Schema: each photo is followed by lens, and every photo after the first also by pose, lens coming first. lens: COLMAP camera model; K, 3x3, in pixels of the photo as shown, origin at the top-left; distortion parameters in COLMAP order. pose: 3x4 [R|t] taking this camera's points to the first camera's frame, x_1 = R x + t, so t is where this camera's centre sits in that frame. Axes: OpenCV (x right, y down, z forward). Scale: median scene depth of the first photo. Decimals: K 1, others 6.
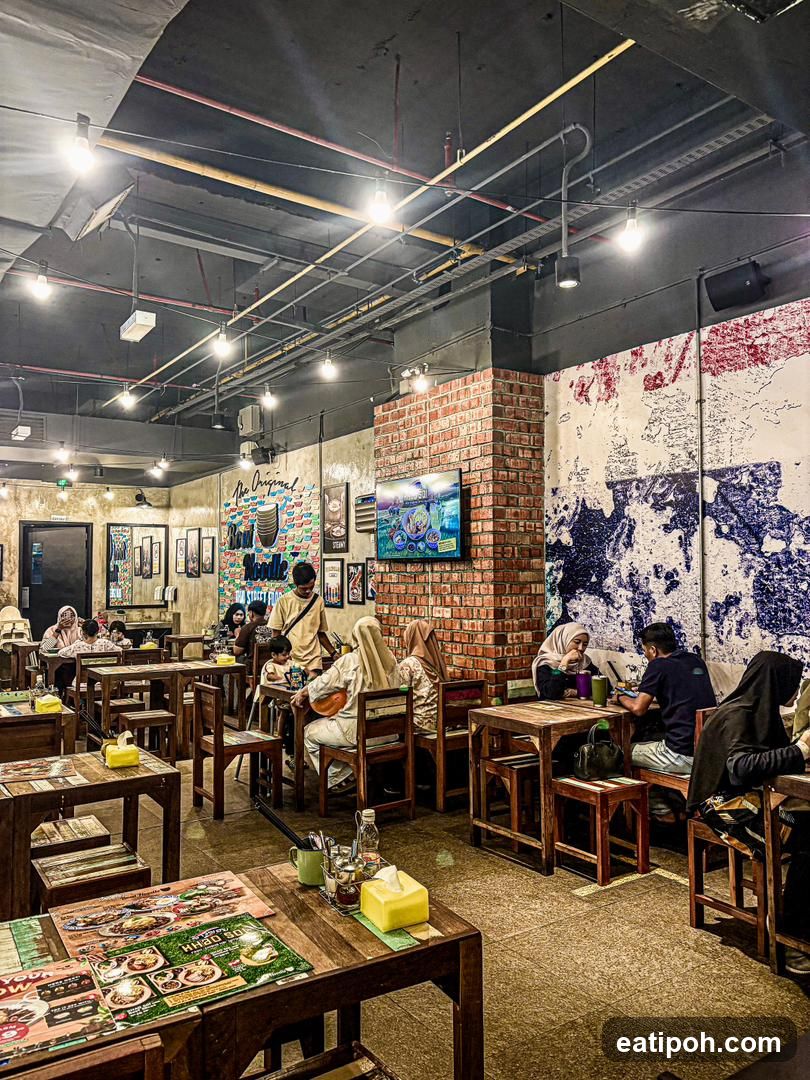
lens RADIAL K [[843.3, 0, 404.7], [0, 843.3, 540.4], [0, 0, 1]] dist [-0.015634, -0.004448]
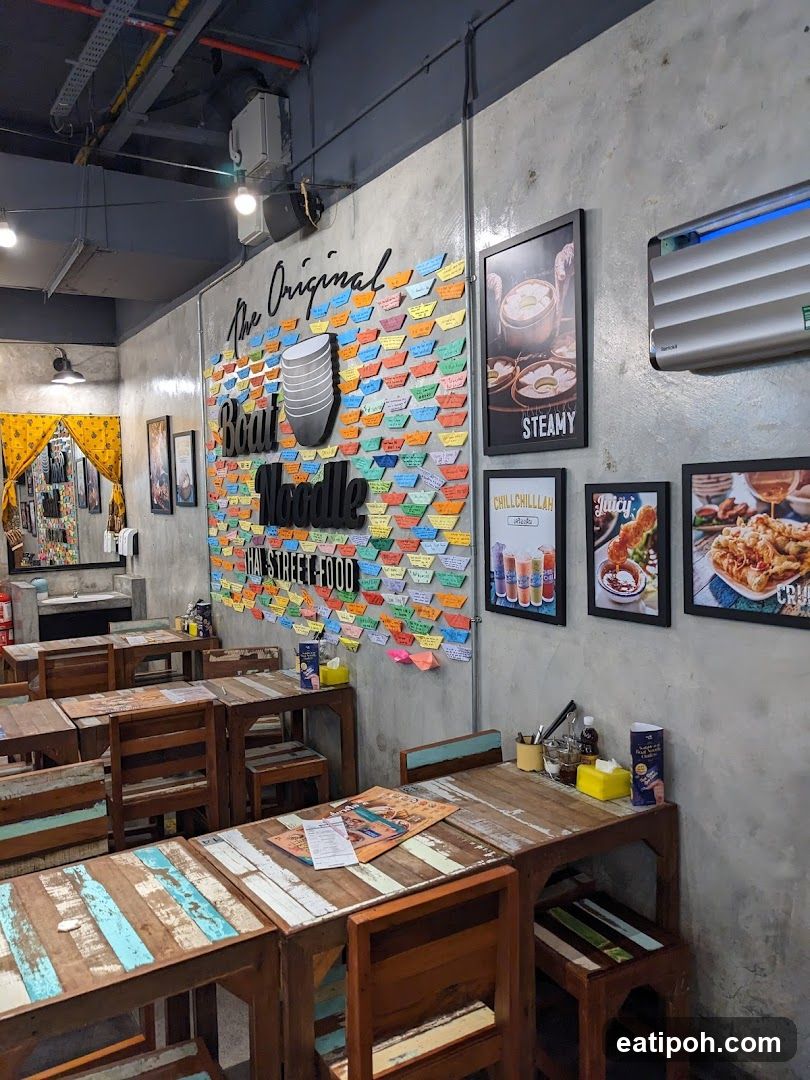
lens RADIAL K [[843.3, 0, 404.3], [0, 843.3, 539.7], [0, 0, 1]] dist [-0.015634, -0.004448]
pose [[0.999344, -0.020202, -0.030053, -0.110399], [0.023208, 0.994380, 0.103290, 0.012486], [0.027798, -0.103920, 0.994197, 0.612732]]
